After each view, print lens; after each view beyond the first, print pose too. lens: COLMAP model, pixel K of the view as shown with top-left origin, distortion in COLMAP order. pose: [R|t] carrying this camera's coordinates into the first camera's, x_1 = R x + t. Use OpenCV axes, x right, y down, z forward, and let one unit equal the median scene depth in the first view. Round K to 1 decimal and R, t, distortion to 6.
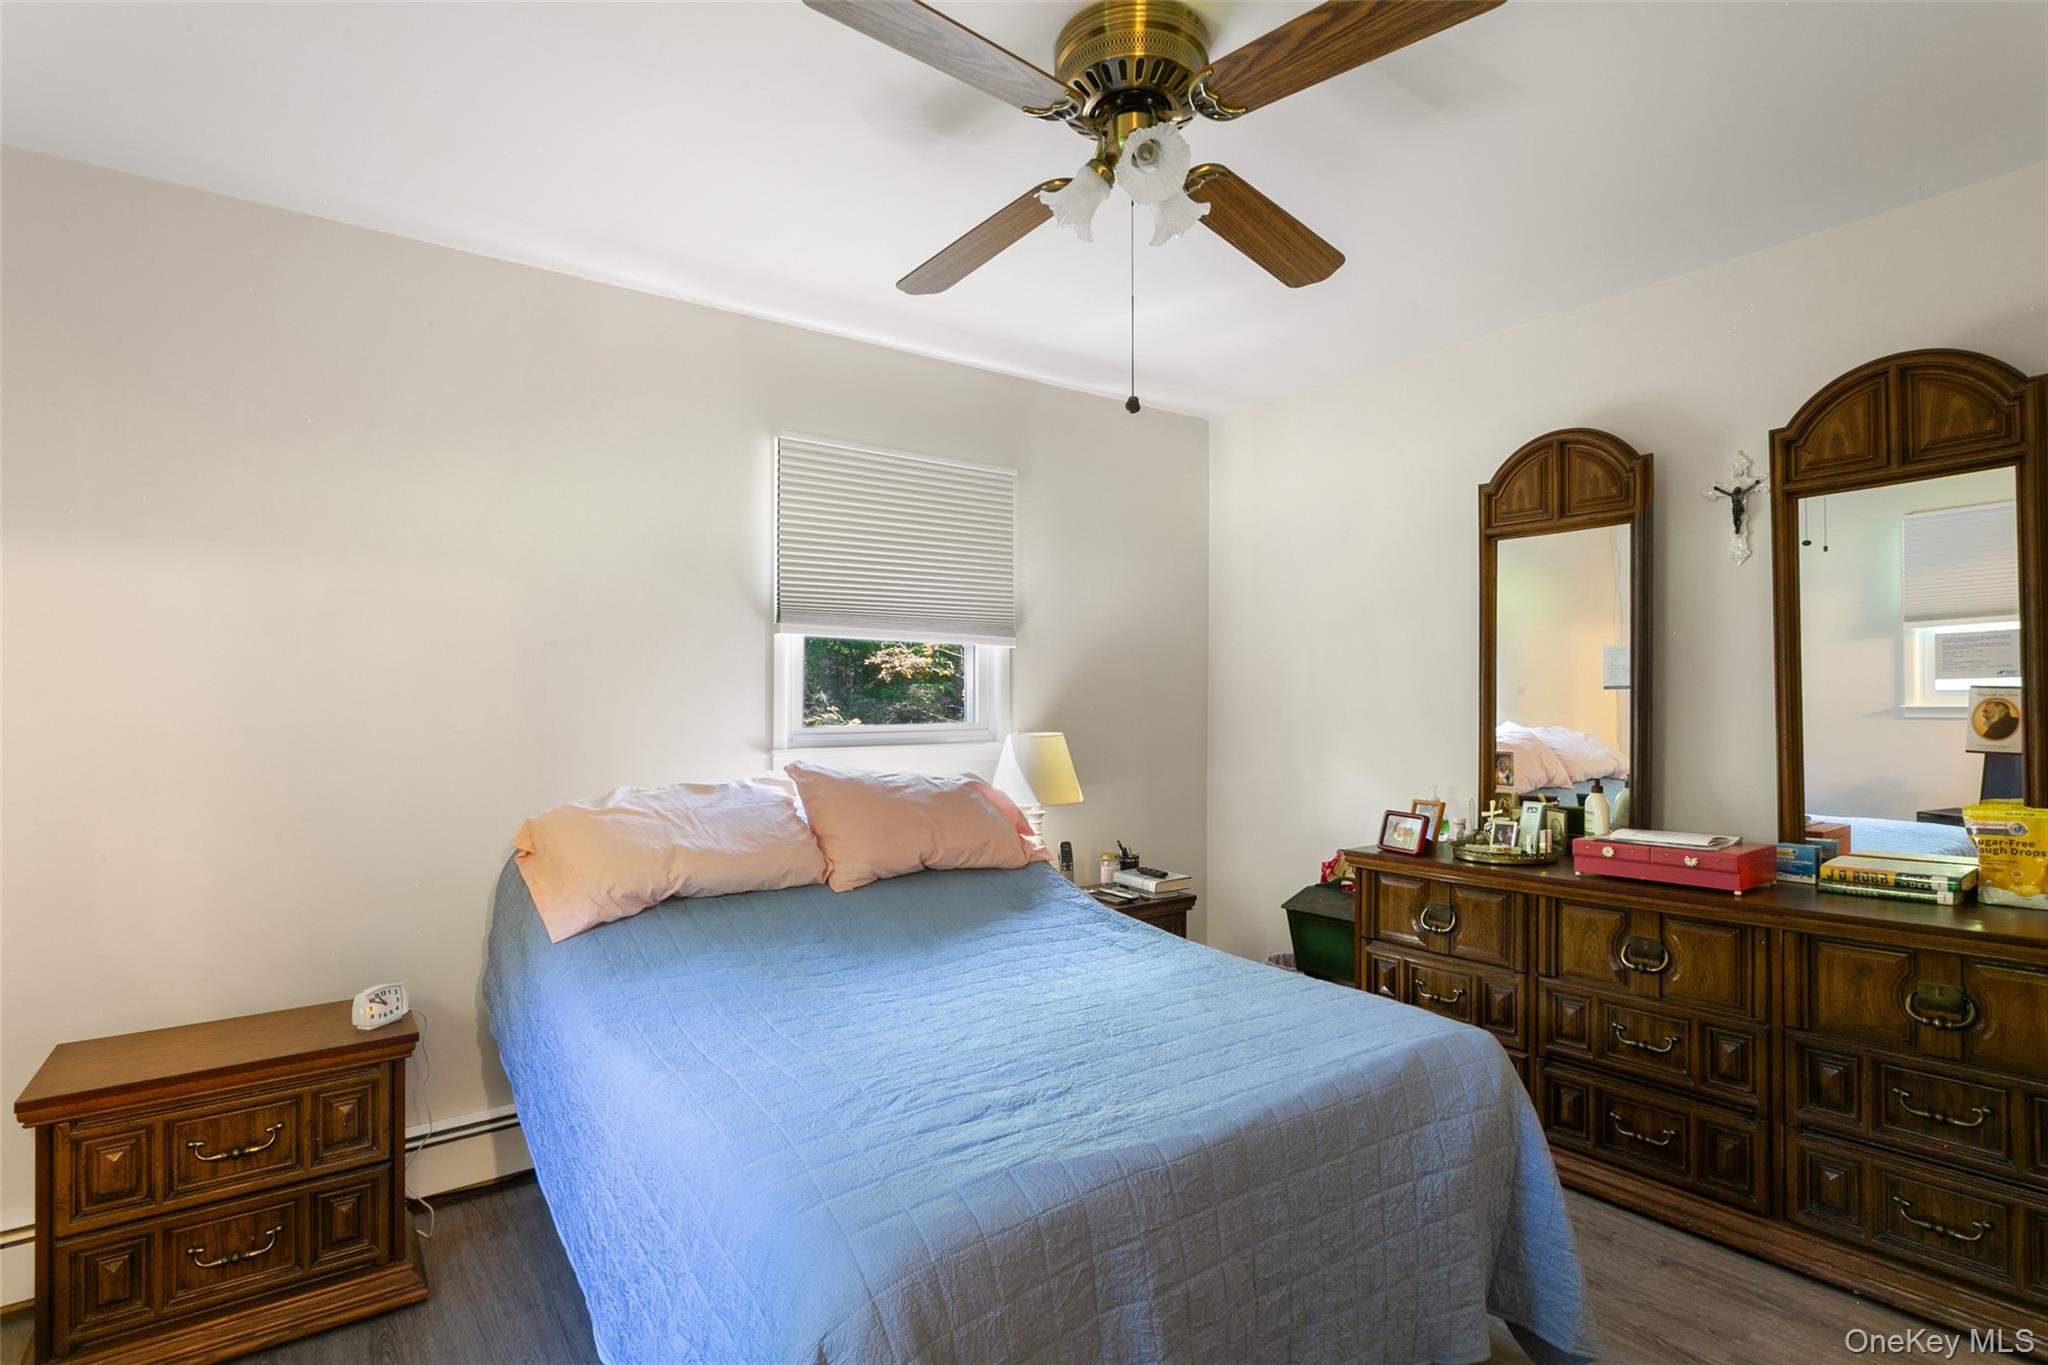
lens RADIAL K [[1002.1, 0, 1013.9], [0, 1002.1, 695.9], [0, 0, 1]] dist [-0.002246, 0.004166]
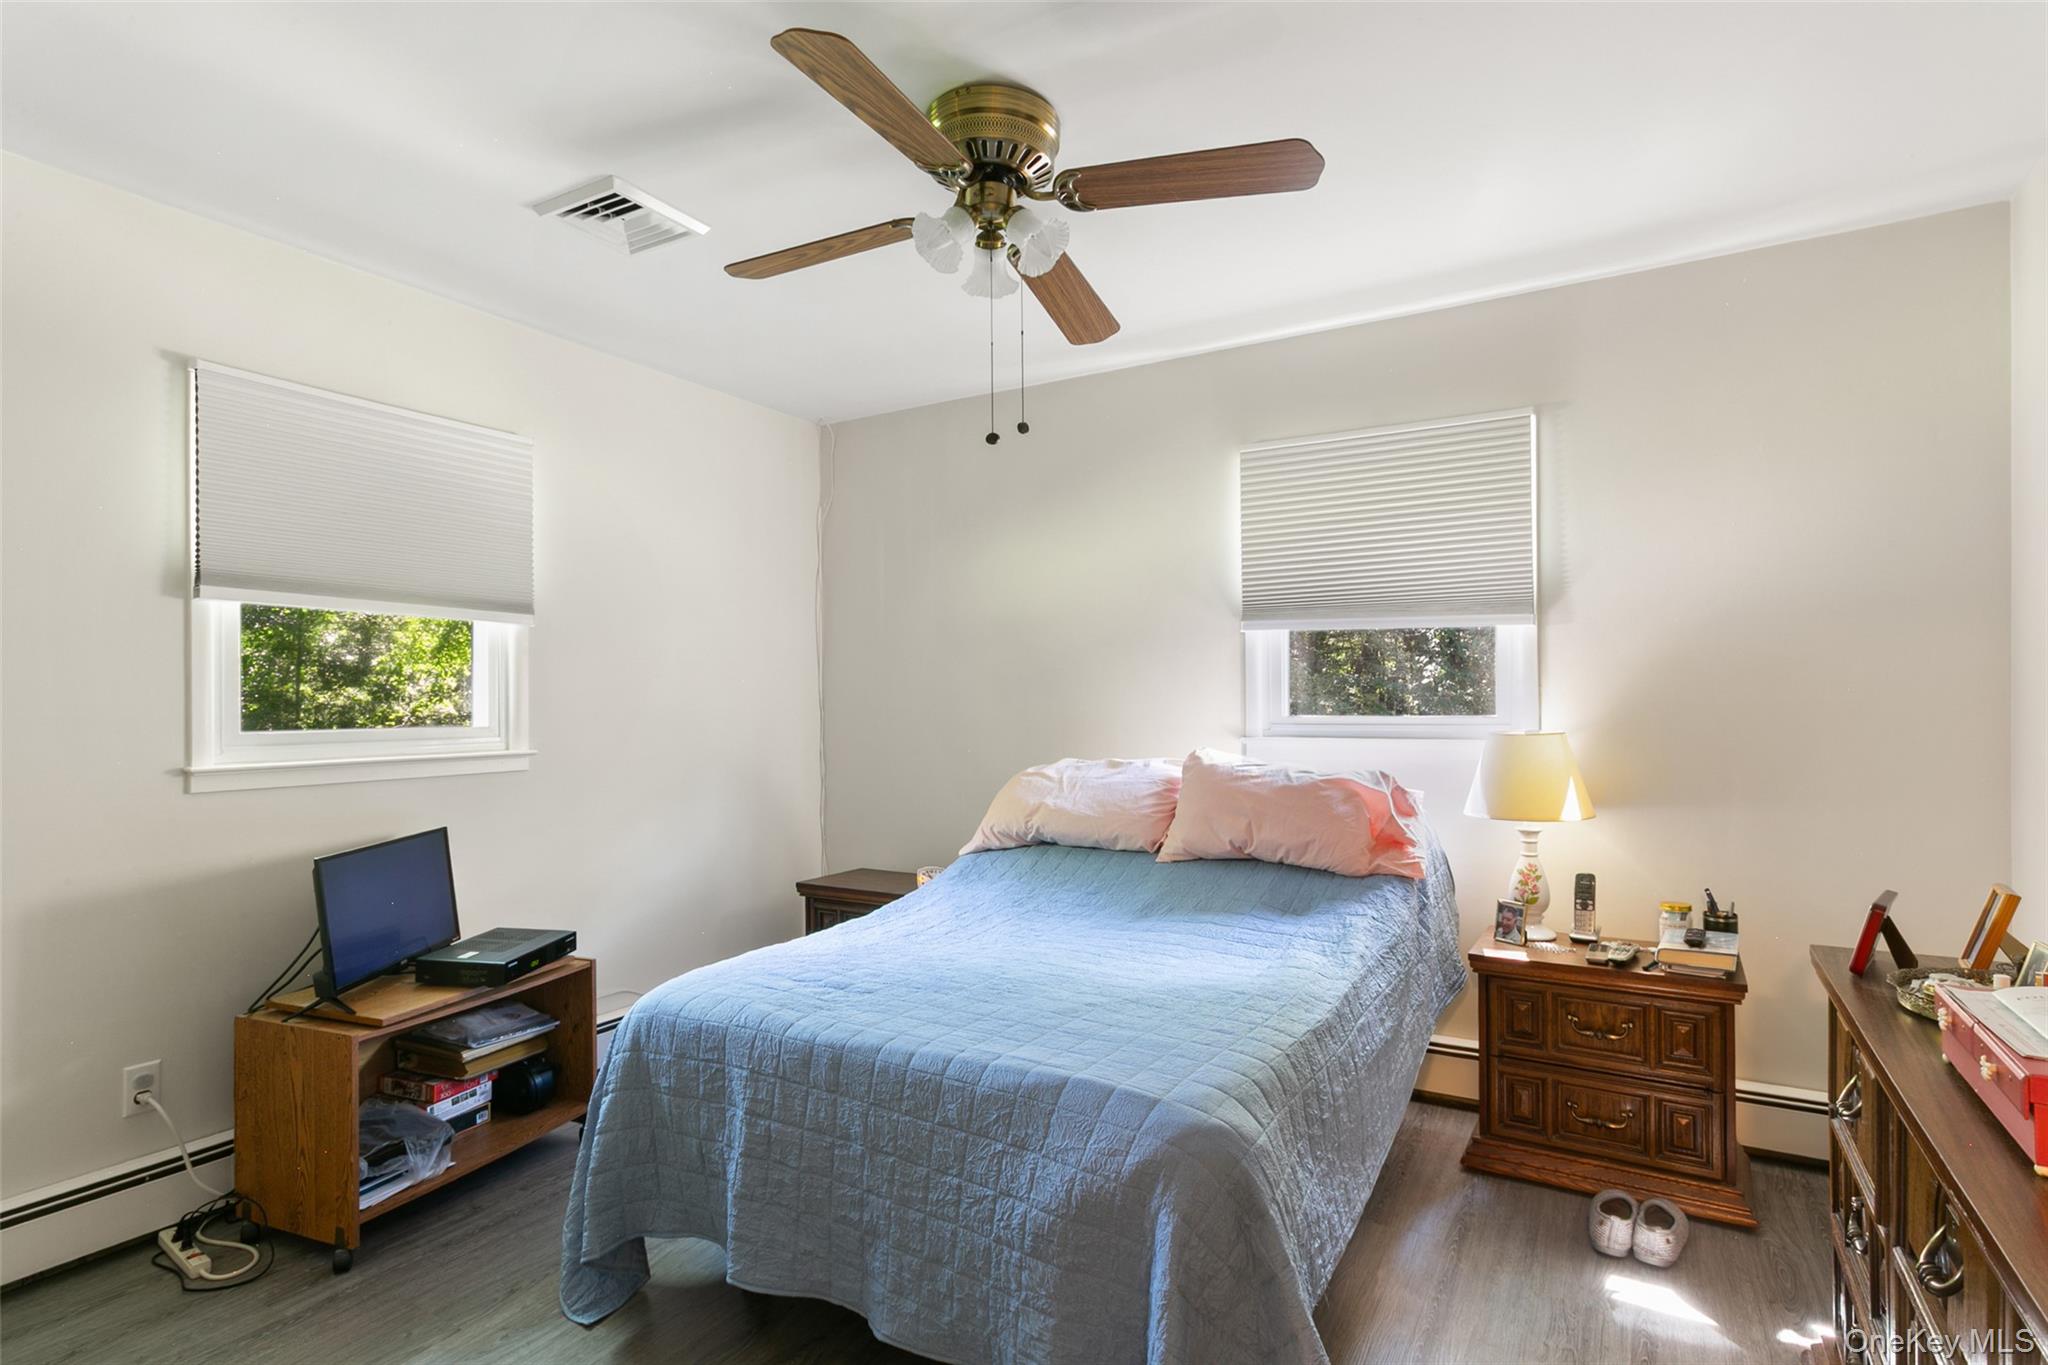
lens RADIAL K [[1002.1, 0, 1015.6], [0, 1002.1, 684.0], [0, 0, 1]] dist [-0.002246, 0.004166]
pose [[0.401551, -0.003985, -0.915828, 0.746519], [0.010105, 0.999949, 0.000080, -0.007857], [0.915781, -0.009287, 0.401570, 0.358851]]
